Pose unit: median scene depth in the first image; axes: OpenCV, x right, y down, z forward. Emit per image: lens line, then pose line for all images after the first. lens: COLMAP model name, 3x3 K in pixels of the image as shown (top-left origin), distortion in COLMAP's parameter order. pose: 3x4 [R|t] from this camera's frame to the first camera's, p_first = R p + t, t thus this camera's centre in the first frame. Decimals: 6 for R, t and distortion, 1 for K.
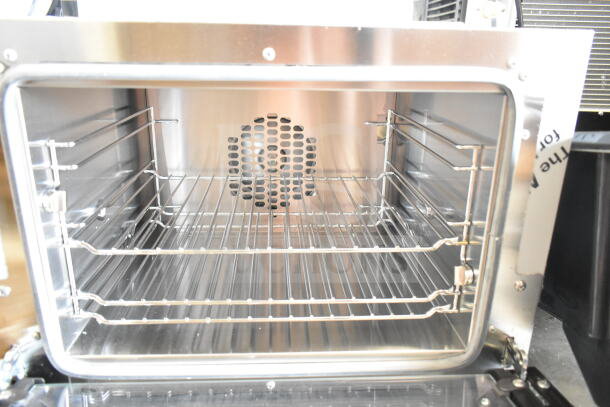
lens RADIAL K [[458.9, 0, 305.0], [0, 458.9, 203.5], [0, 0, 1]] dist [-0.003372, 0.001856]
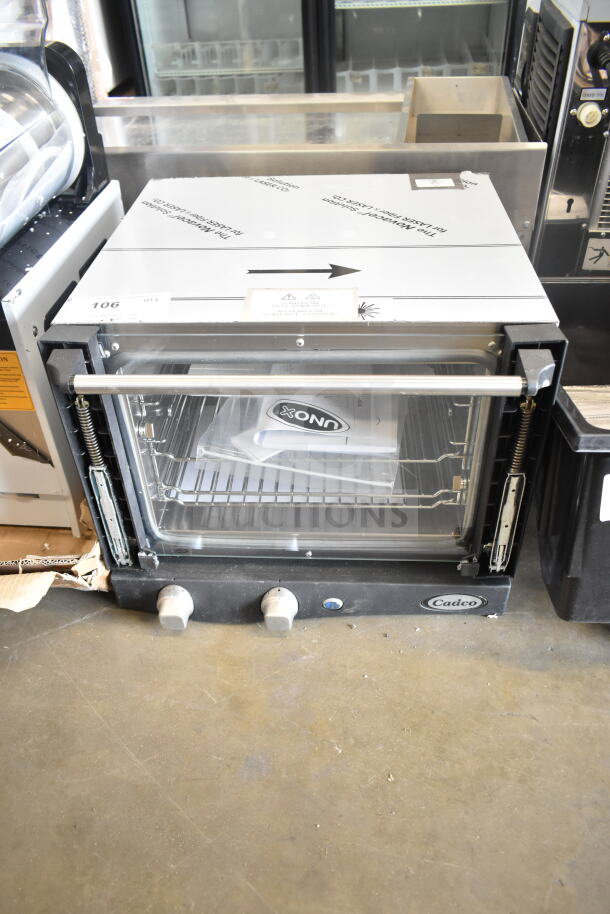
lens RADIAL K [[687.7, 0, 305.0], [0, 687.7, 457.0], [0, 0, 1]] dist [-0.003372, 0.001856]
pose [[0.992637, 0.029171, -0.117558, 0.146114], [0.012788, 0.939903, 0.341202, -0.562200], [0.120446, -0.340194, 0.932610, -0.785378]]
